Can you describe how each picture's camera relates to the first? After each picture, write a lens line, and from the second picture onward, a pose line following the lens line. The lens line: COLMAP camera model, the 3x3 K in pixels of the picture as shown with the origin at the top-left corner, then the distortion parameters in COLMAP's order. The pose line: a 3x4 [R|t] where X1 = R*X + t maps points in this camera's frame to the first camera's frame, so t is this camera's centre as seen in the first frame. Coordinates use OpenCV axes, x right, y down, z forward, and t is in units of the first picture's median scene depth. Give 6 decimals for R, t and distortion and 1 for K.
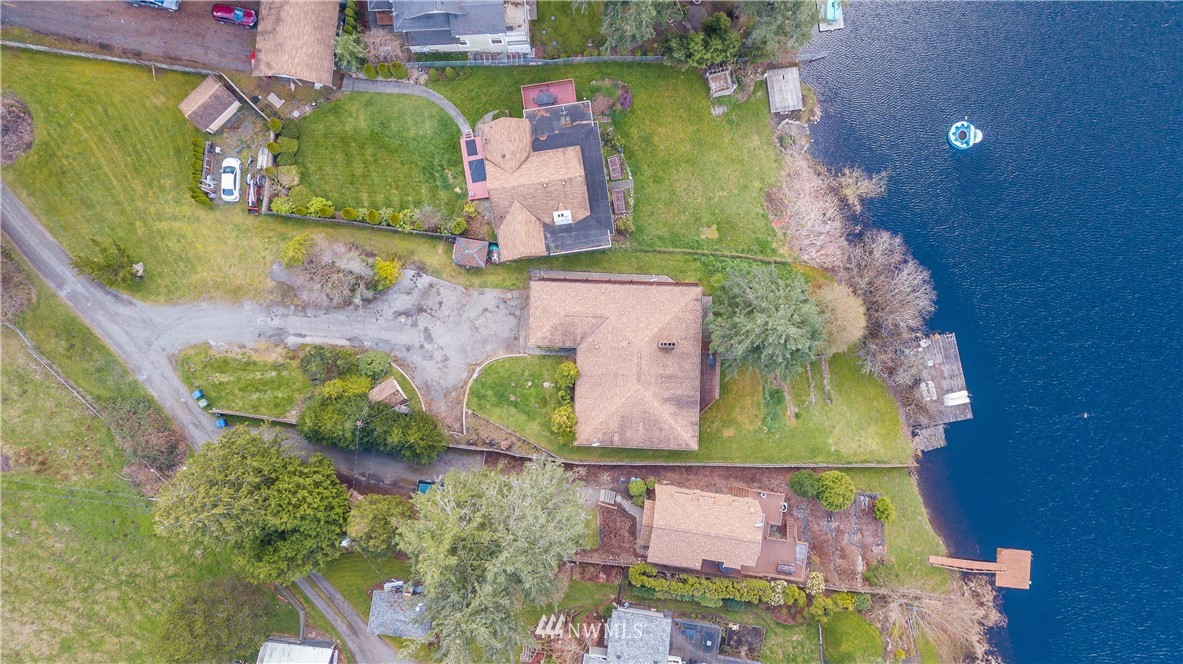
lens RADIAL K [[890.2, 0, 591.5], [0, 890.2, 332.0], [0, 0, 1]] dist [0.119613, -0.116531]
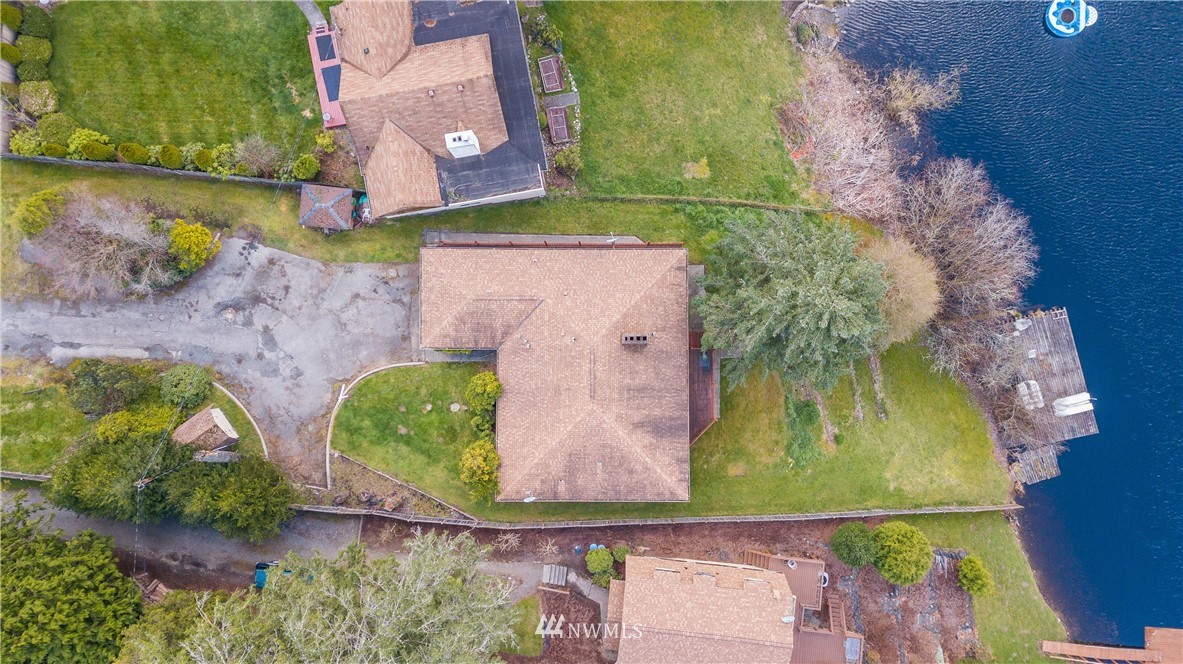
lens RADIAL K [[890.2, 0, 591.5], [0, 890.2, 332.0], [0, 0, 1]] dist [0.119613, -0.116531]
pose [[0.999371, -0.035257, -0.003926, 0.053979], [0.035248, 0.999376, -0.002212, 0.008895], [0.004001, 0.002072, 0.999990, 0.344230]]
